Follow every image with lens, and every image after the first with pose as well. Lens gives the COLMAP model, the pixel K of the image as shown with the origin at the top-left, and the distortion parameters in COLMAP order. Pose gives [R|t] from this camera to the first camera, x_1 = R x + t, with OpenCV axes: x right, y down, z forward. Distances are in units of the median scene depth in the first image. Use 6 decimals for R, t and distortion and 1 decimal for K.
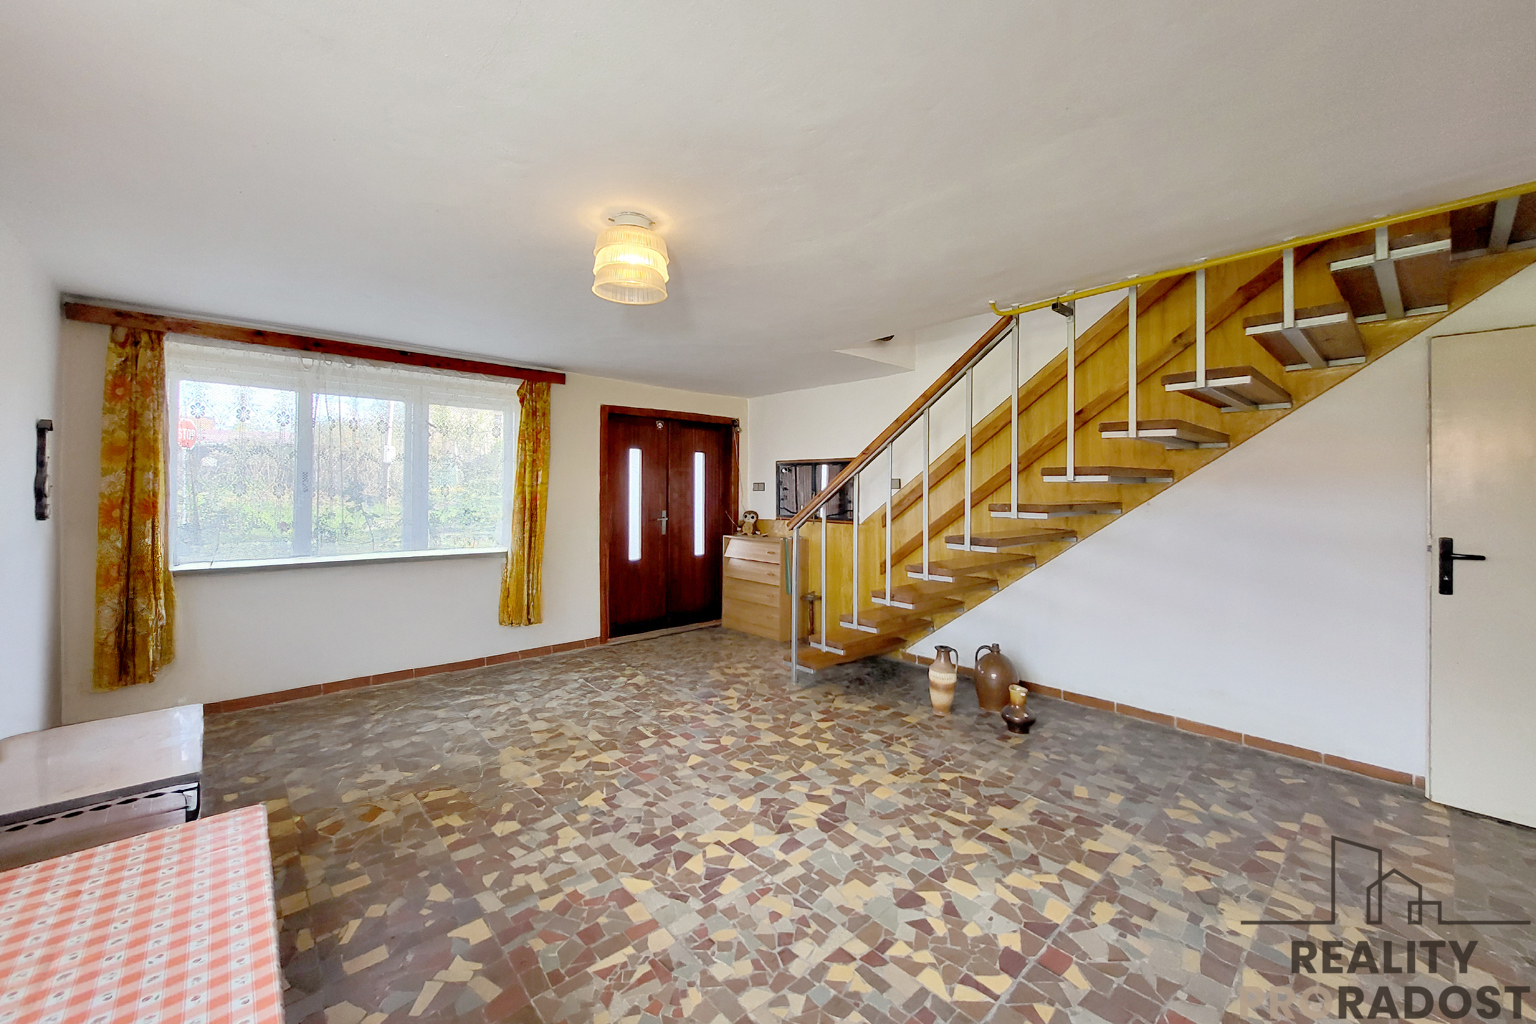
lens RADIAL K [[608.2, 0, 765.9], [0, 608.2, 495.8], [0, 0, 1]] dist [0.003653, -0.000026]
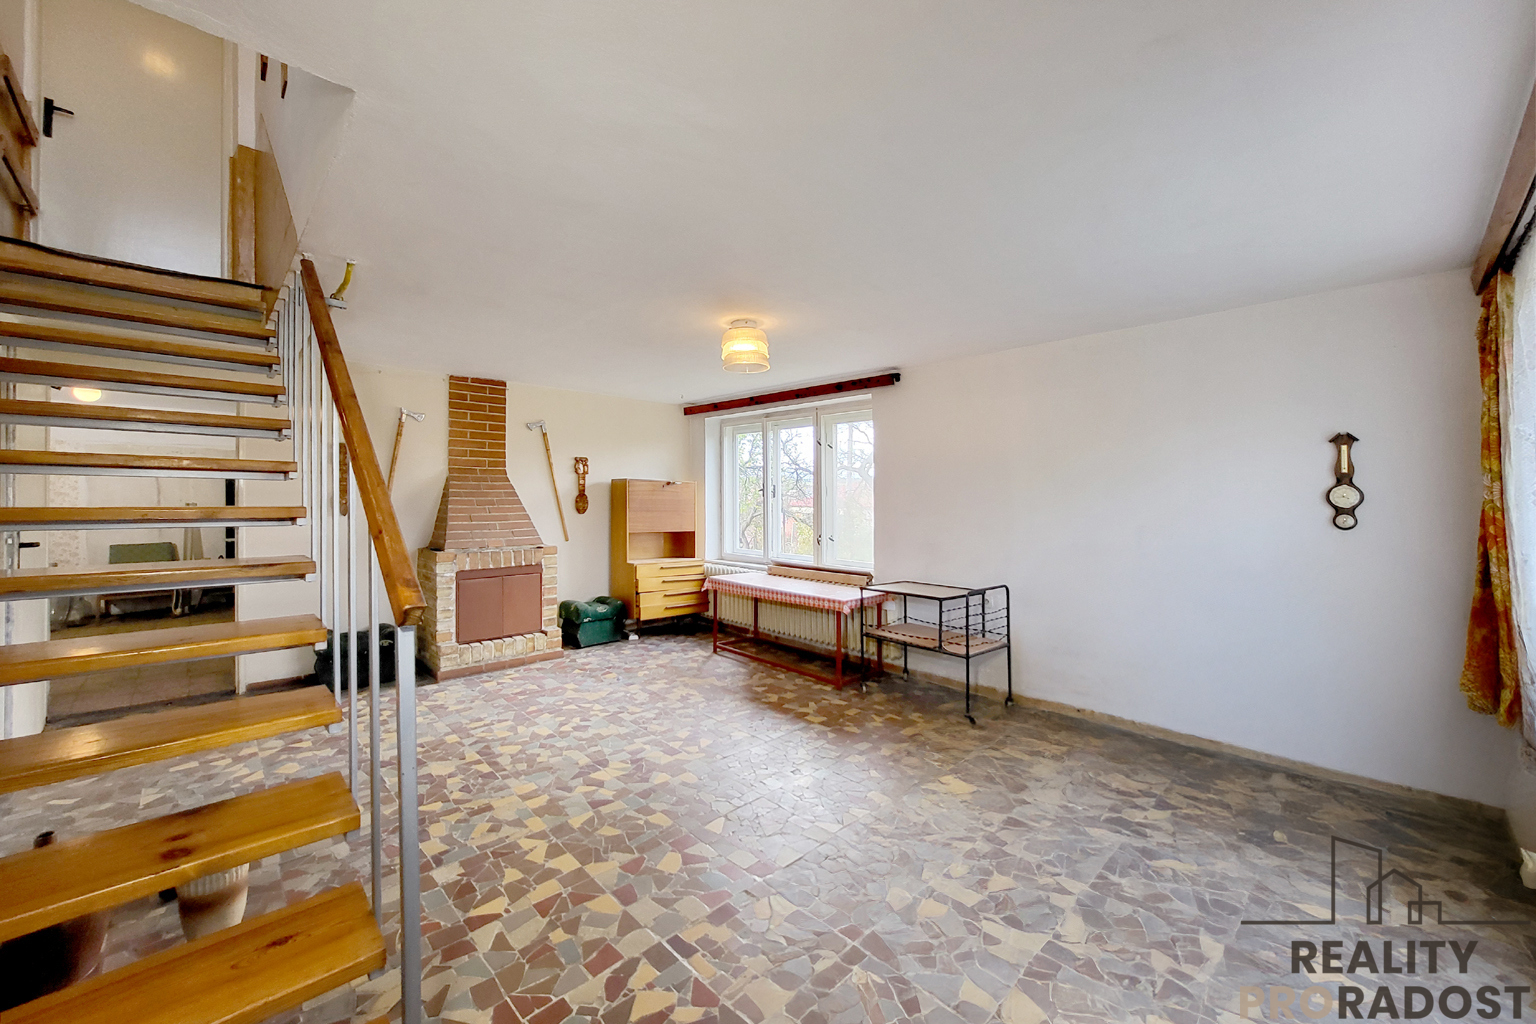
lens RADIAL K [[608.2, 0, 770.5], [0, 608.2, 501.5], [0, 0, 1]] dist [0.003653, -0.000026]
pose [[-0.999281, -0.010235, -0.036519, -0.179058], [-0.010781, 0.999833, 0.014771, -0.013259], [0.036362, 0.015154, -0.999224, 2.072272]]
